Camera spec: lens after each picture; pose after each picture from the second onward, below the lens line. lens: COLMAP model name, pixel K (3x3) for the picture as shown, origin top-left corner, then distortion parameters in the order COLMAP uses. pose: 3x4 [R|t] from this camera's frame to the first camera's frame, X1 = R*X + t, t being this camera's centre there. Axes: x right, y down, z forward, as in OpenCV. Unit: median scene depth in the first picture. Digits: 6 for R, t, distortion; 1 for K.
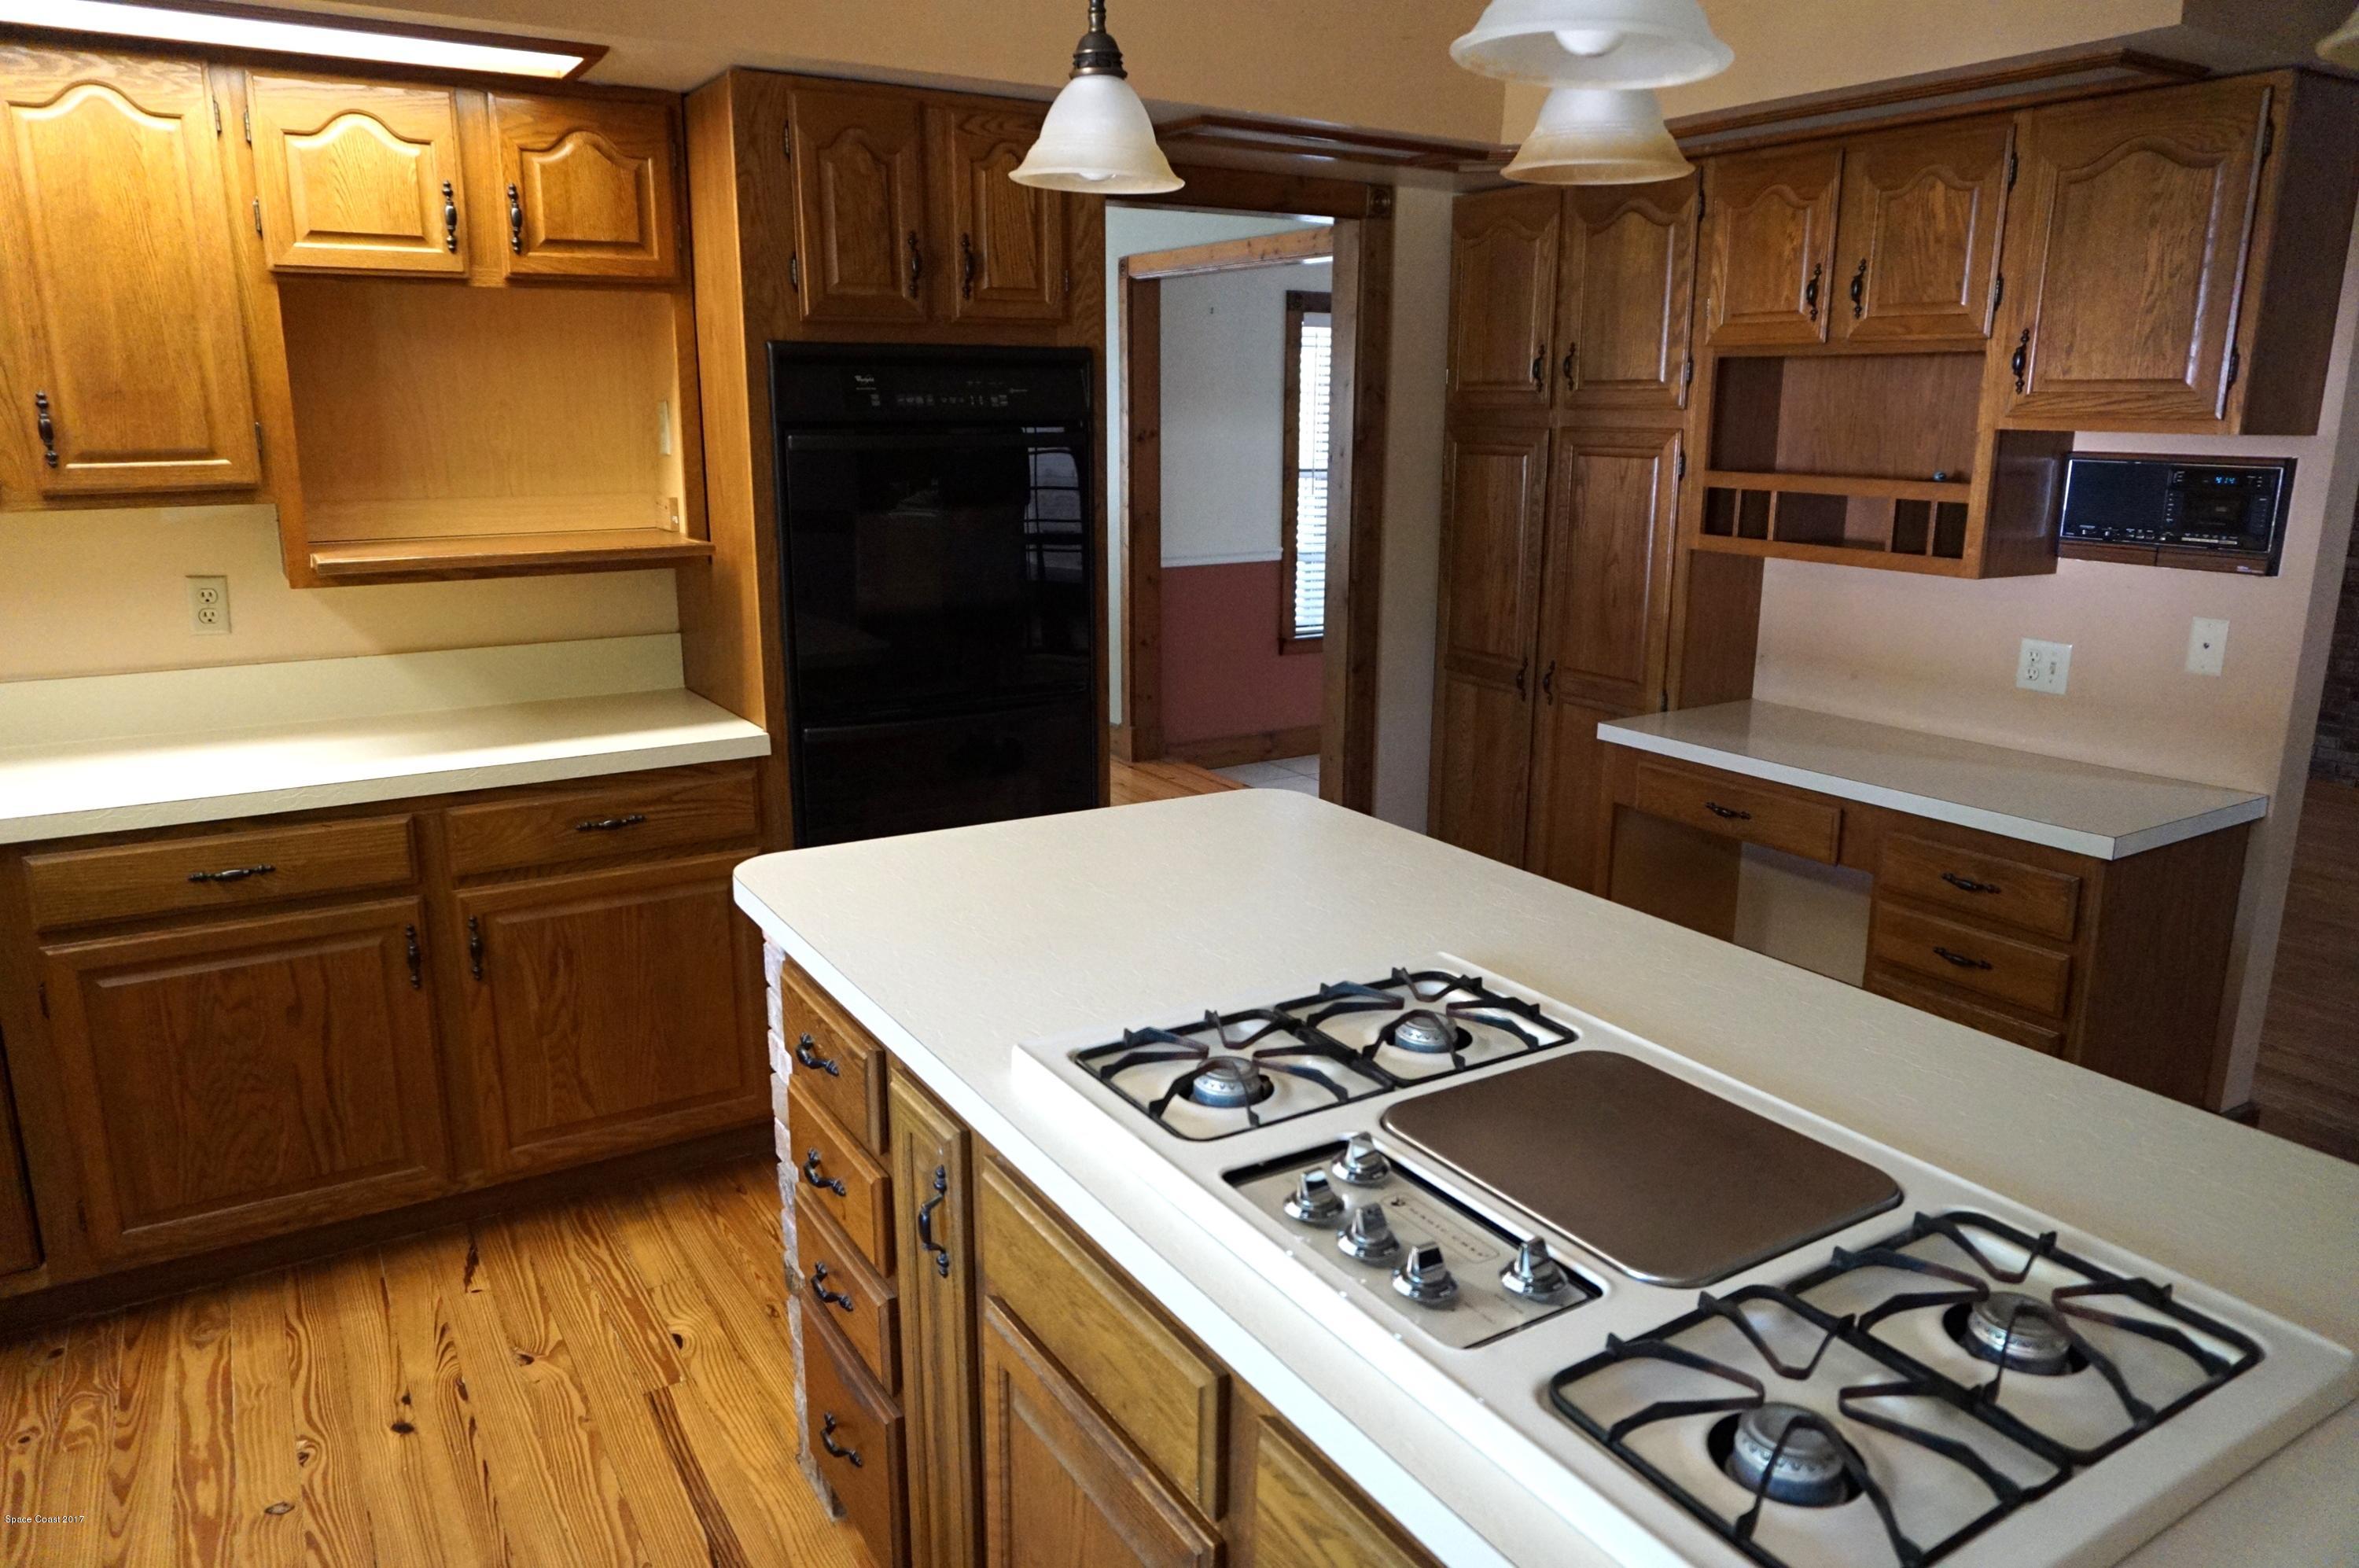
lens RADIAL K [[1557.2, 0, 1189.7], [0, 1557.2, 778.6], [0, 0, 1]] dist [-0.055435, 0.037528]
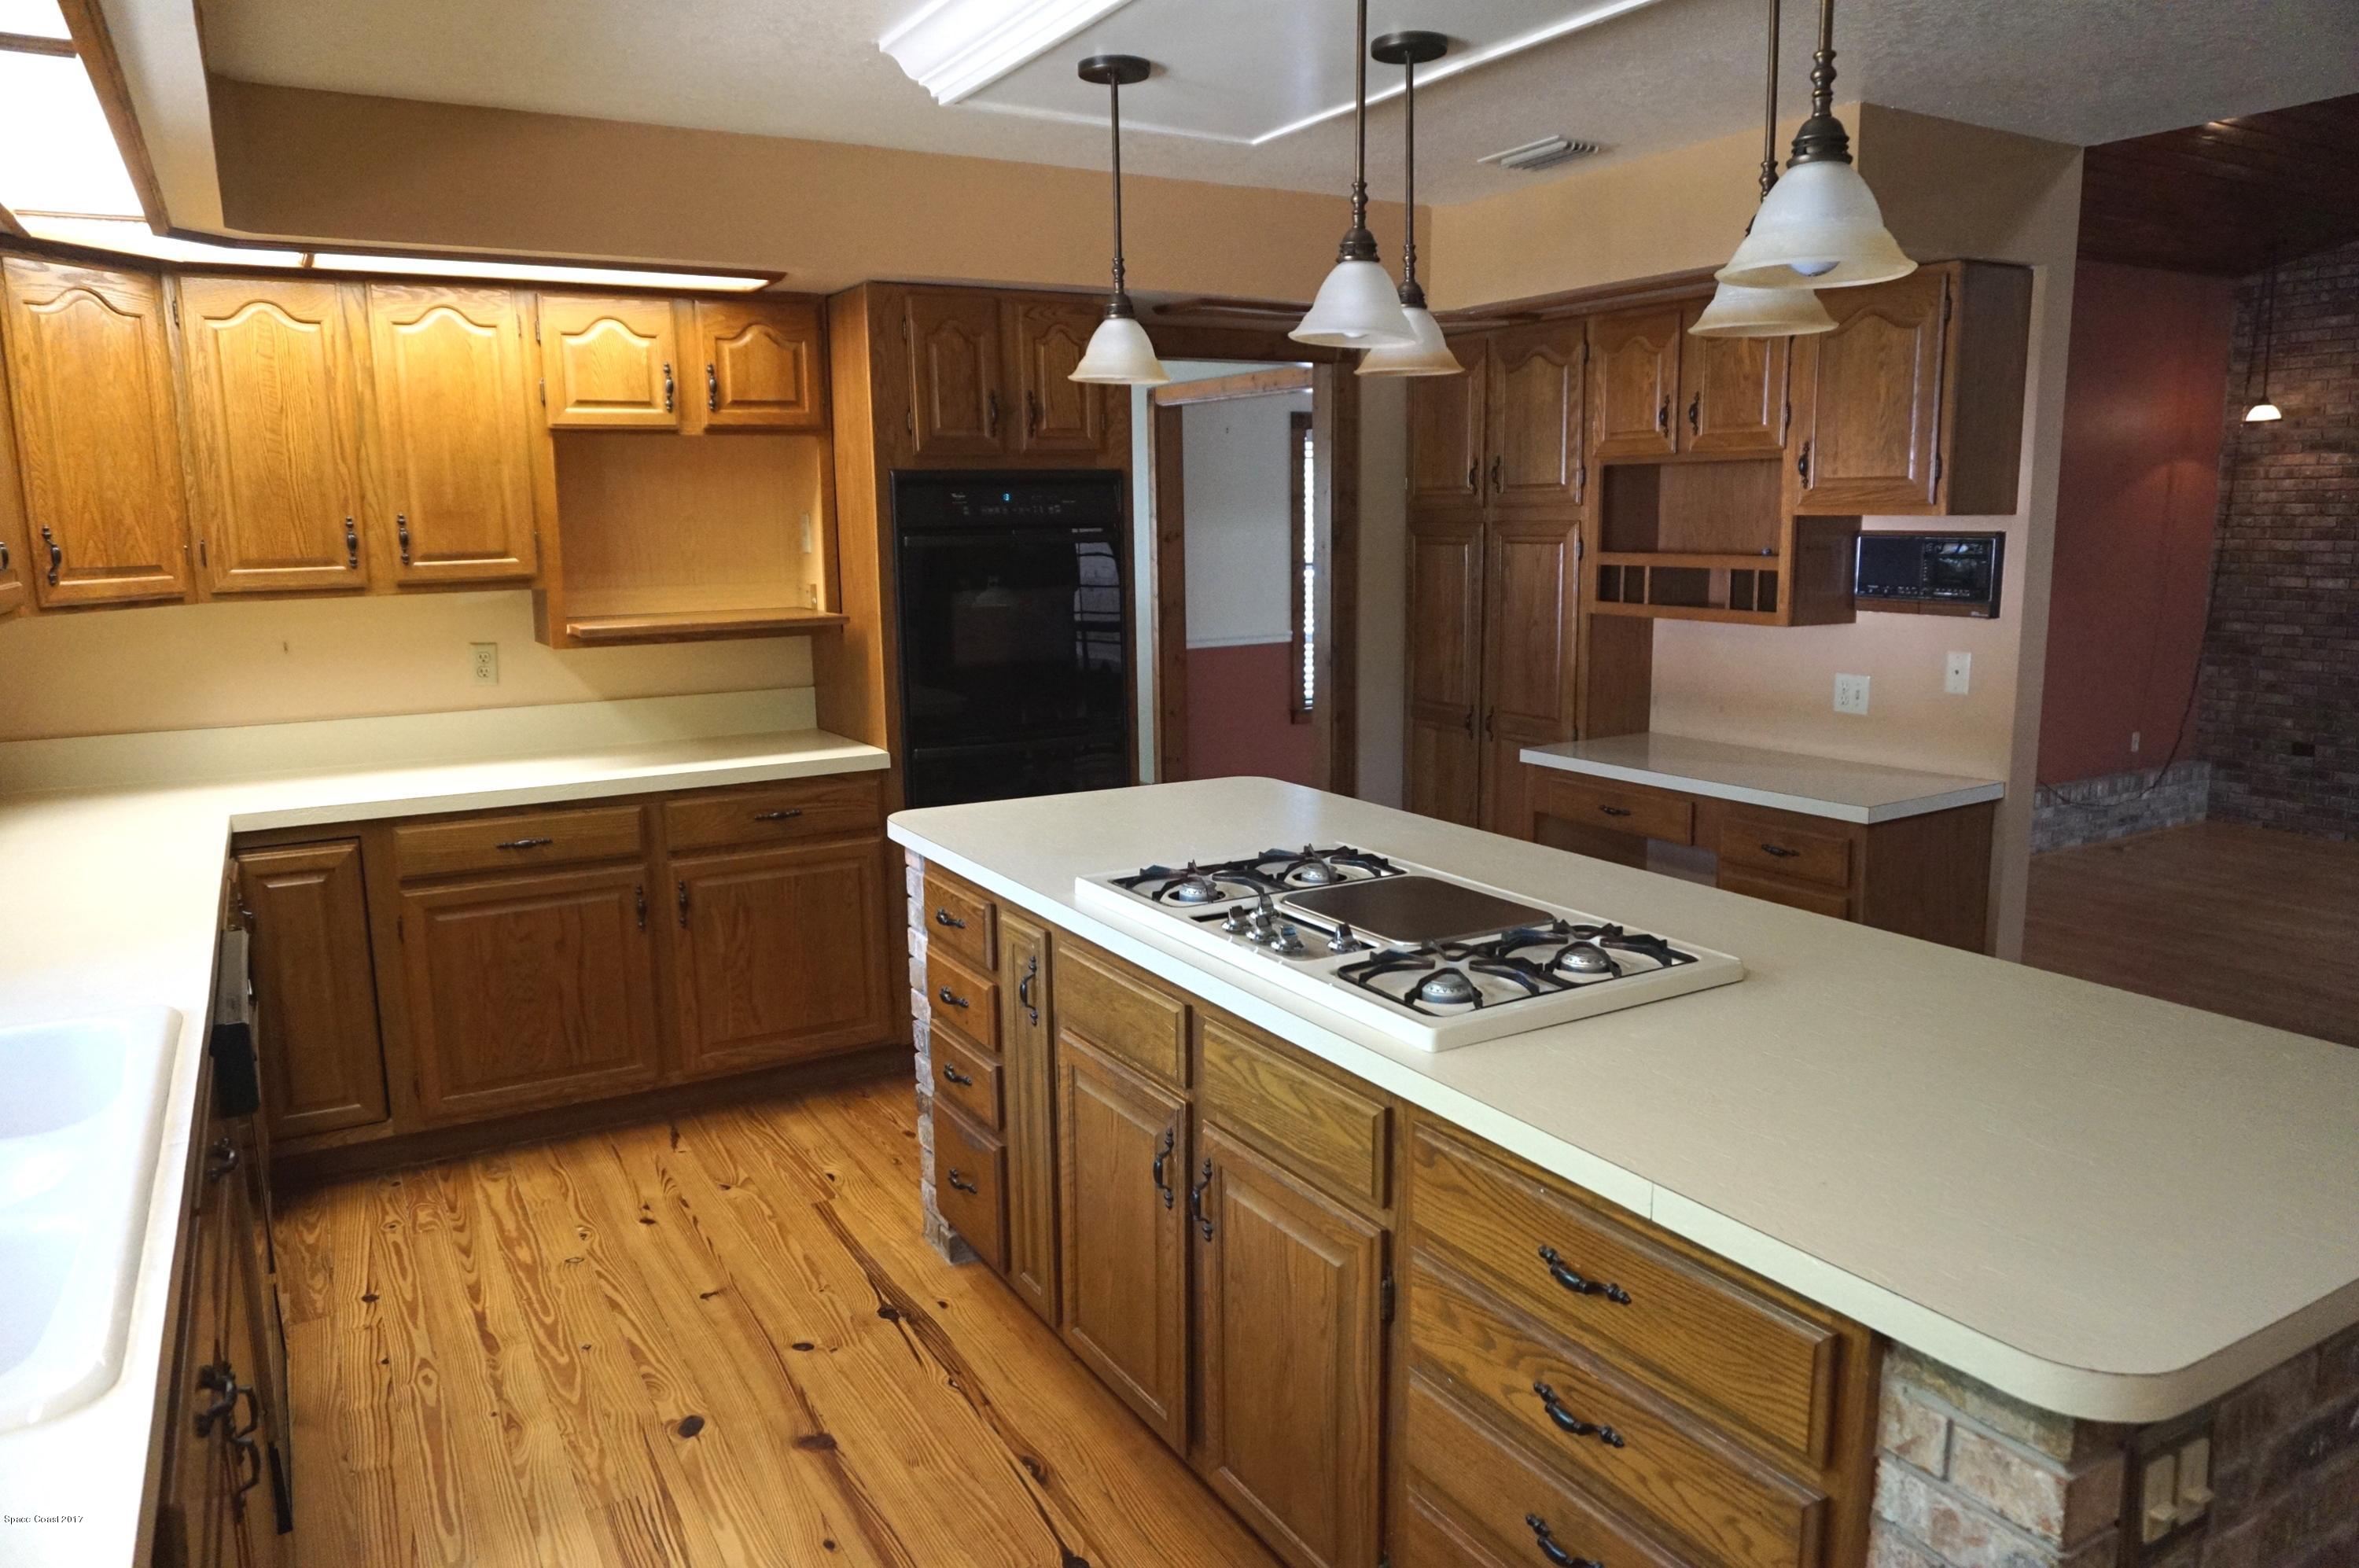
lens RADIAL K [[1557.2, 0, 1189.7], [0, 1557.2, 778.6], [0, 0, 1]] dist [-0.055435, 0.037528]
pose [[0.999563, -0.014093, -0.026003, 0.031317], [0.012346, 0.997734, -0.066133, 0.093620], [0.026876, 0.065783, 0.997472, -0.380952]]
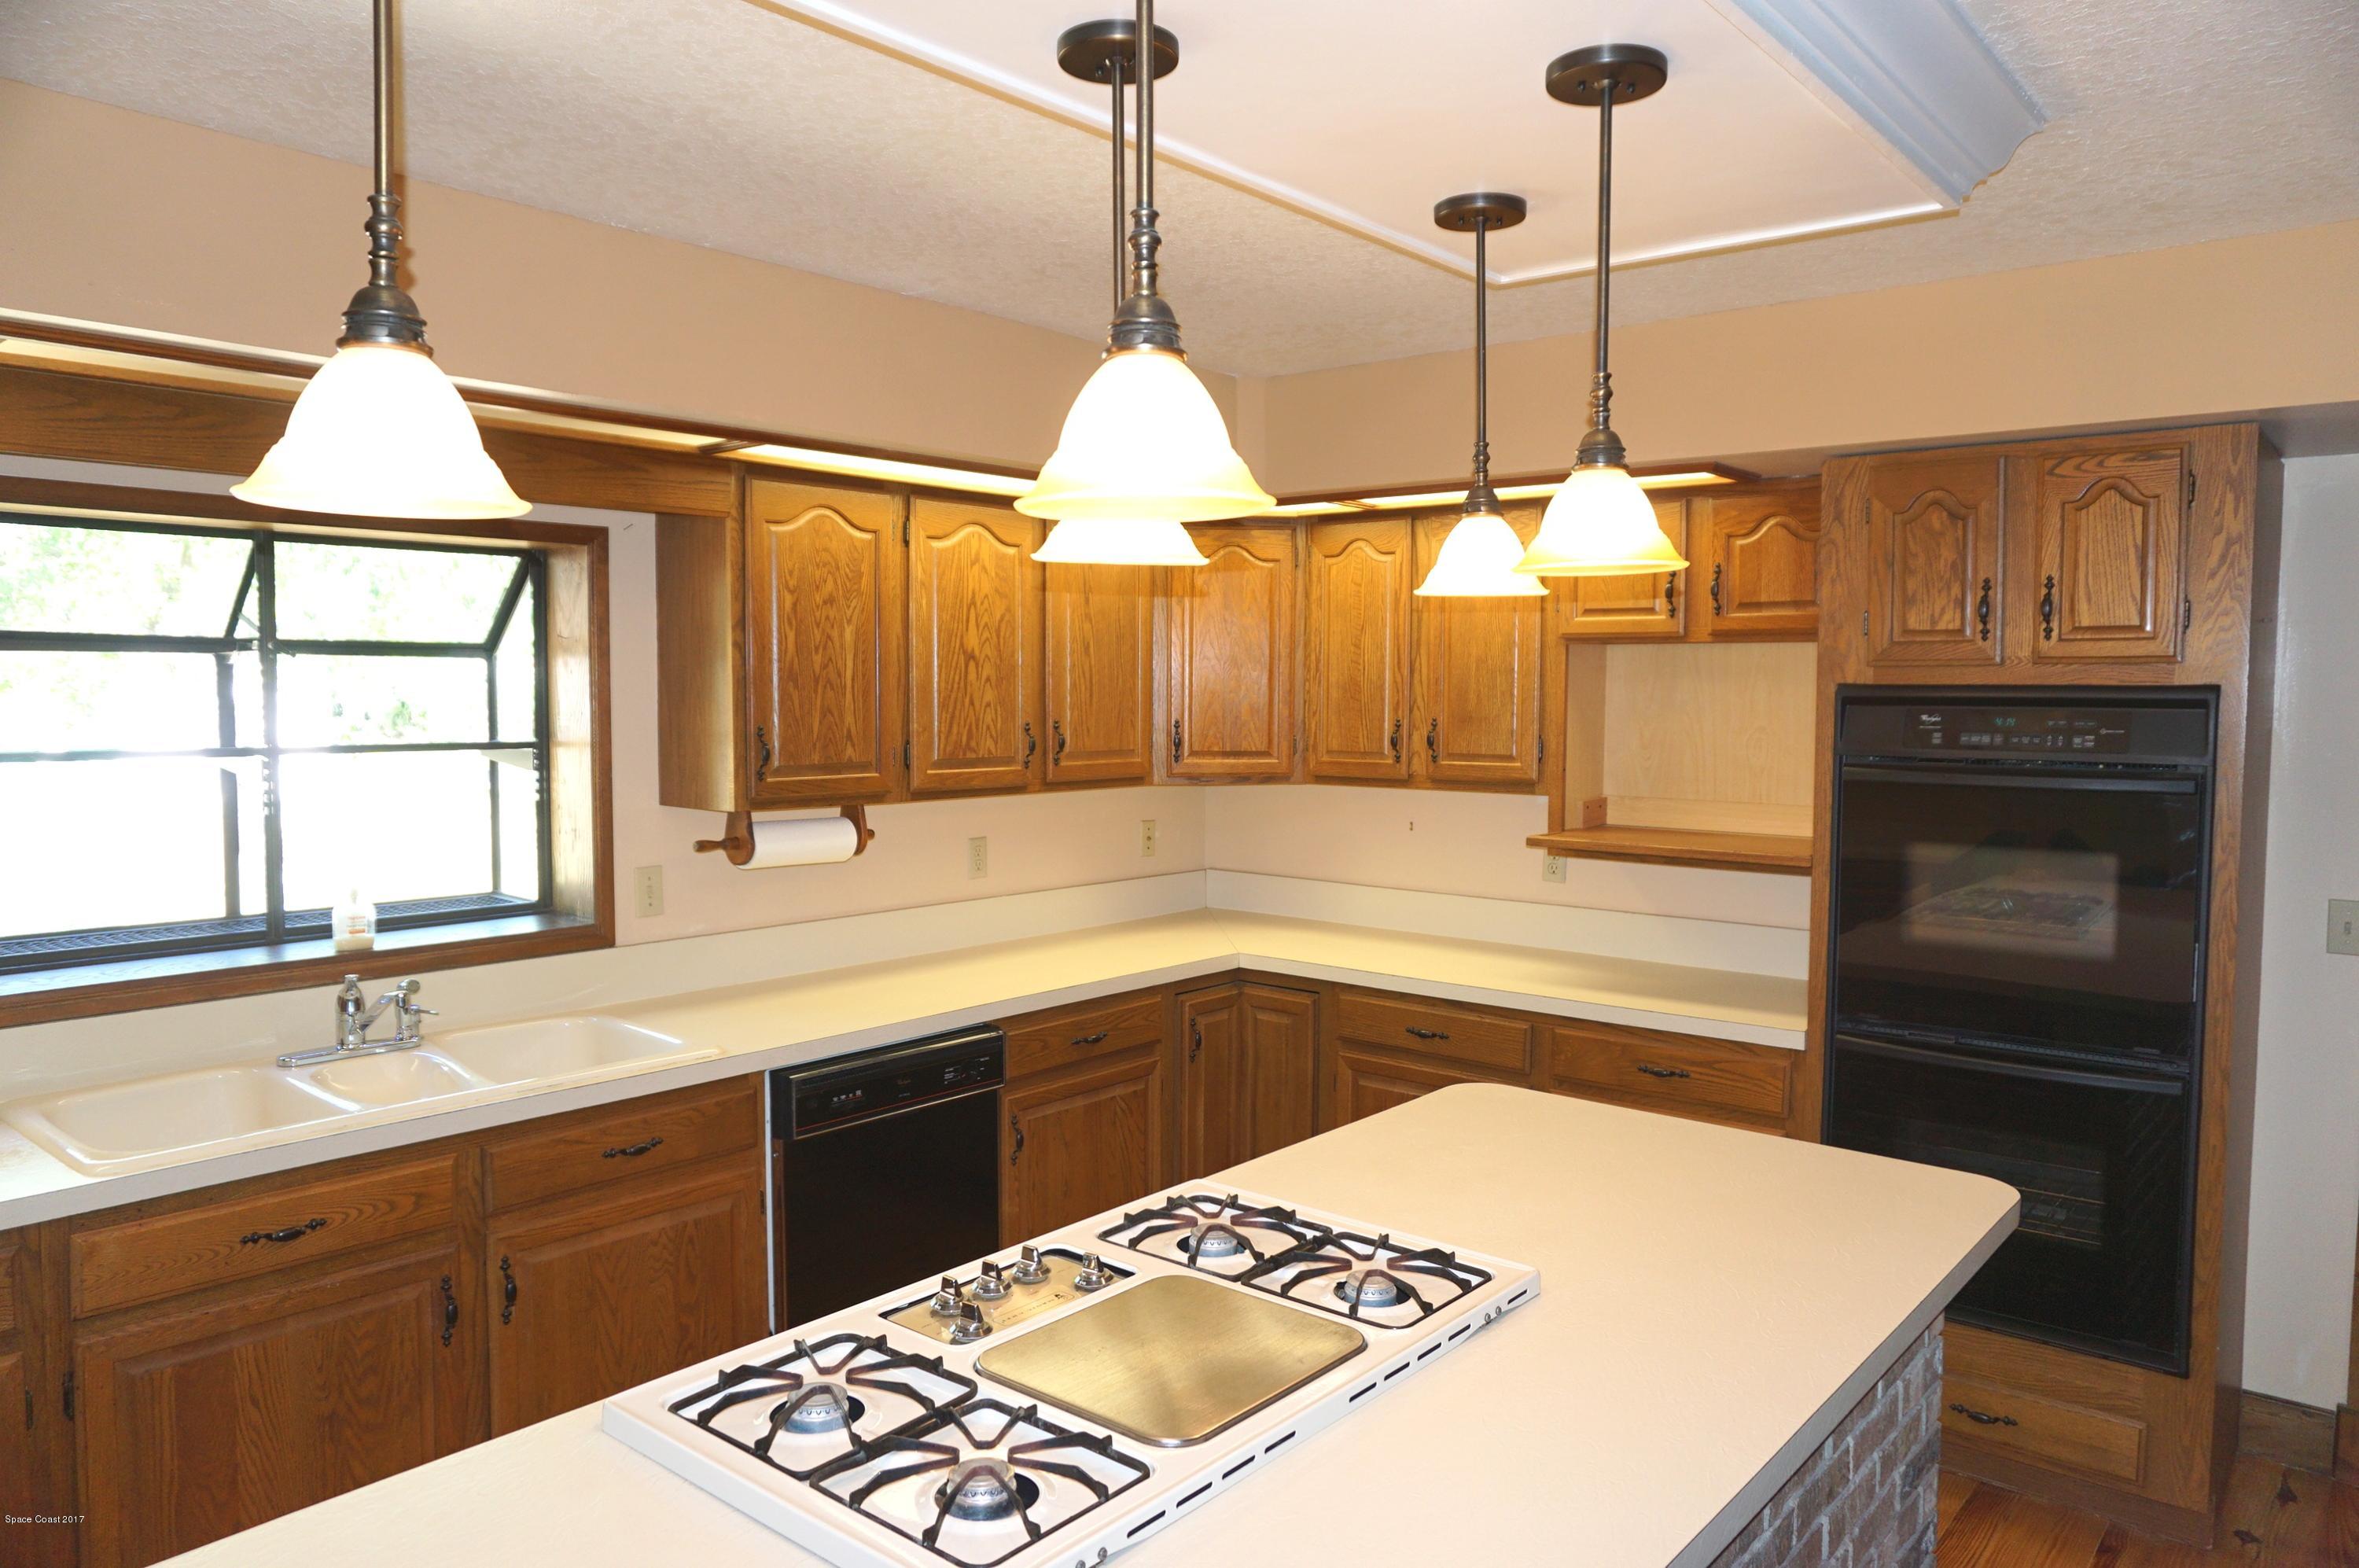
lens RADIAL K [[1583.6, 0, 1229.9], [0, 1583.6, 785.0], [0, 0, 1]] dist [-0.061711, 0.039673]
pose [[0.322032, 0.055600, -0.945095, 0.677584], [-0.227217, 0.973636, -0.020143, -0.088533], [0.919058, 0.221228, 0.326175, 0.238270]]
